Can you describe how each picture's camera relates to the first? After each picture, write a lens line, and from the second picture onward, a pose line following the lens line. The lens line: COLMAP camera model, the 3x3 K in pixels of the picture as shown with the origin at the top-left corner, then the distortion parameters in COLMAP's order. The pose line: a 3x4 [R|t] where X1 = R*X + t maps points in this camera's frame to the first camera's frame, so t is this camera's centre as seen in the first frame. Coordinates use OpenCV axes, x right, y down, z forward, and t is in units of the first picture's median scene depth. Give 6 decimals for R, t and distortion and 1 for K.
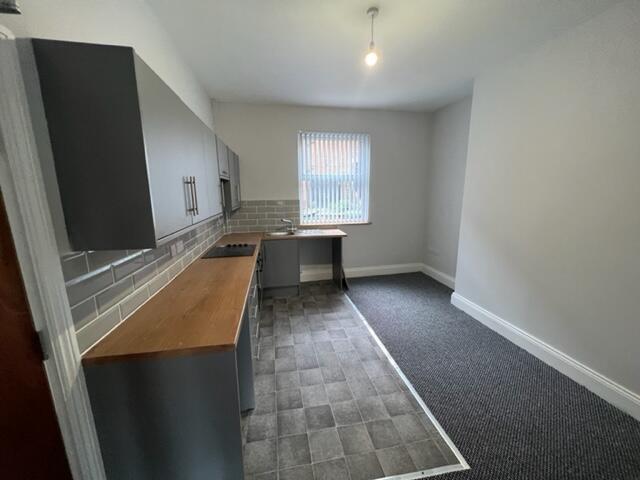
lens RADIAL K [[254.8, 0, 320.1], [0, 254.8, 239.8], [0, 0, 1]] dist [-0.000075, 0.000131]
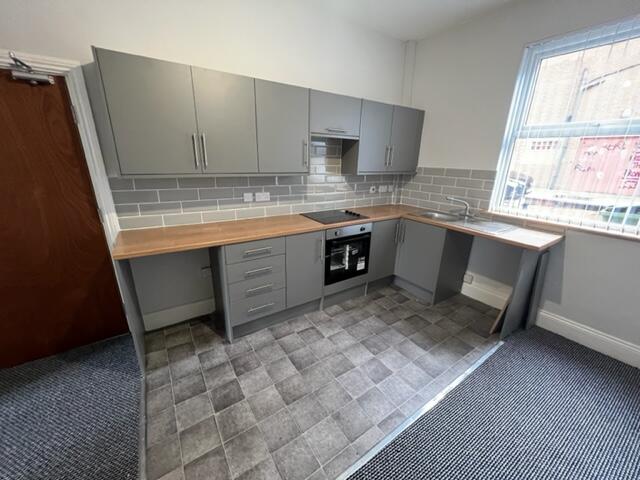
lens RADIAL K [[254.8, 0, 319.5], [0, 254.8, 240.2], [0, 0, 1]] dist [-0.000075, 0.000131]
pose [[0.389098, 0.298743, -0.871410, 0.491772], [-0.199899, 0.950796, 0.236700, -0.086433], [0.899246, 0.082094, 0.429671, 0.541272]]
